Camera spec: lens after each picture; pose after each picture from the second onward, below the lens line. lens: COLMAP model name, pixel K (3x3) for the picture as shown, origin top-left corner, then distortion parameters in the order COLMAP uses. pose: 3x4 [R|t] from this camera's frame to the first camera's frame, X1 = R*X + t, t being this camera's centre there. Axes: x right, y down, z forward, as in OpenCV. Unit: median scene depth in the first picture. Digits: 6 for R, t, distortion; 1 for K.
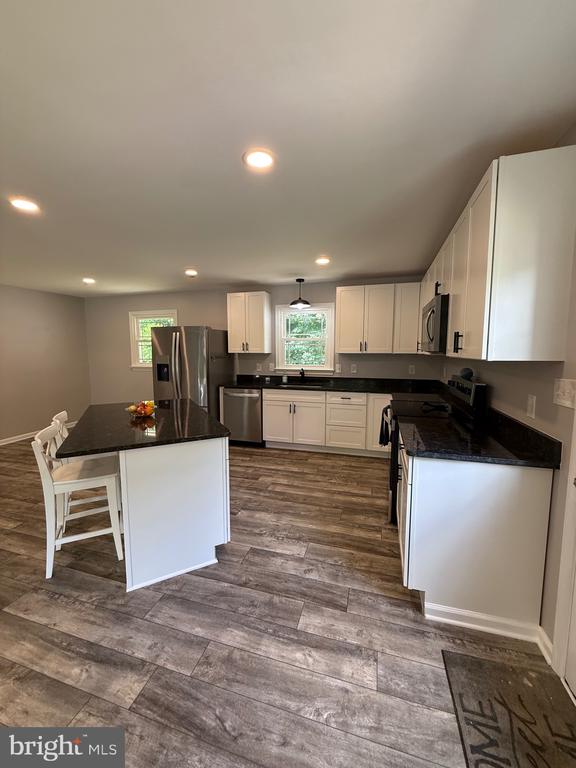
lens RADIAL K [[305.4, 0, 286.8], [0, 305.4, 381.6], [0, 0, 1]] dist [-0.000758, 0.000358]
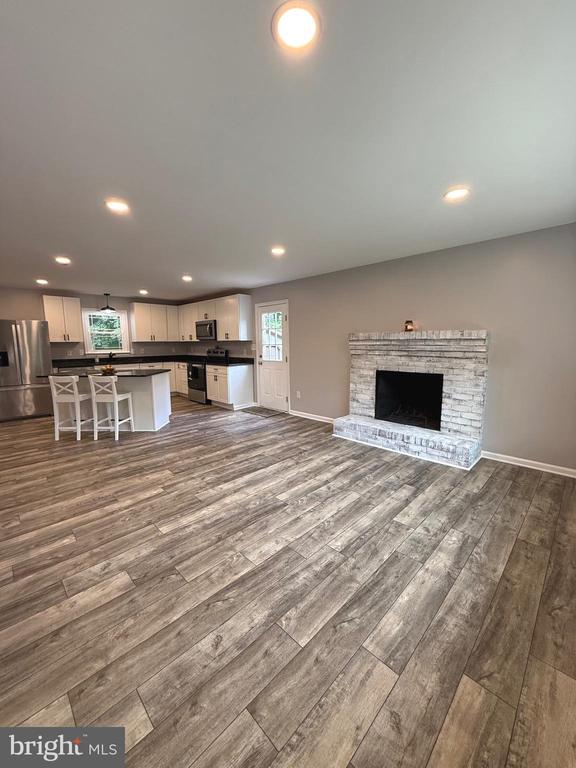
lens RADIAL K [[305.4, 0, 286.8], [0, 305.4, 381.6], [0, 0, 1]] dist [-0.000758, 0.000358]
pose [[0.476166, -0.116208, 0.871643, -0.926595], [0.099492, 0.991984, 0.077901, 0.075839], [-0.873709, 0.049628, 0.483911, -0.522373]]
